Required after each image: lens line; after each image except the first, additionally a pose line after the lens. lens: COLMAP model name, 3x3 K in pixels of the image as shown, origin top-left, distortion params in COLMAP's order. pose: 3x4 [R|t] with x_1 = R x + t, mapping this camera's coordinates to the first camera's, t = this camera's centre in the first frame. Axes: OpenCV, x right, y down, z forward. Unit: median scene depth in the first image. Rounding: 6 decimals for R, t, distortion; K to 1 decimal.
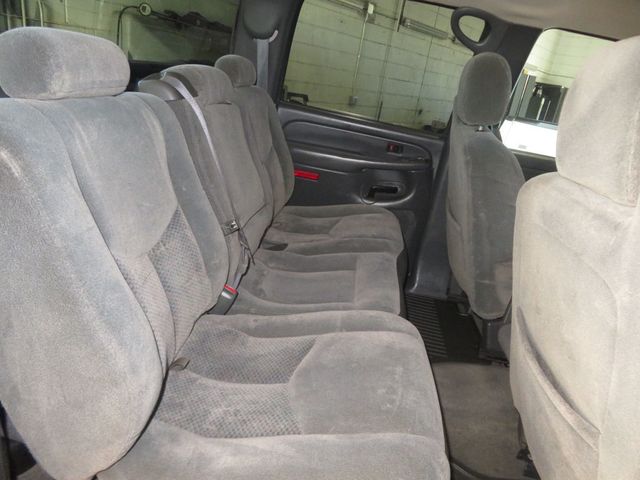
lens RADIAL K [[462.7, 0, 320.0], [0, 462.7, 240.0], [0, 0, 1]] dist [0.008706, 0.003414]
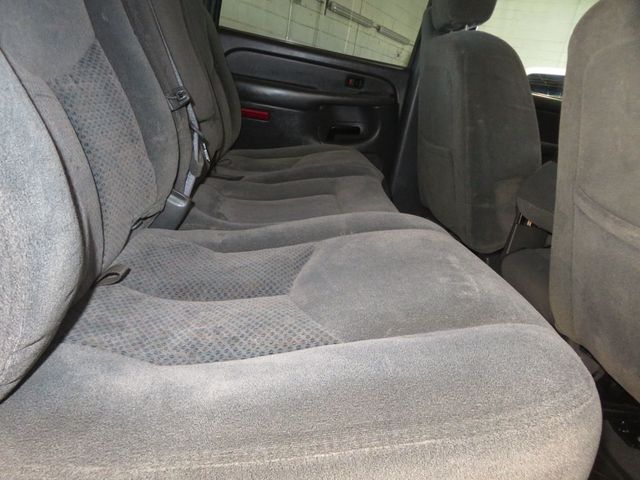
lens RADIAL K [[462.7, 0, 320.0], [0, 462.7, 240.0], [0, 0, 1]] dist [0.008706, 0.003414]
pose [[0.986555, -0.053230, 0.154516, -0.094905], [0.056077, 0.998327, -0.014125, 0.188794], [-0.153506, 0.022599, 0.987889, 0.267889]]
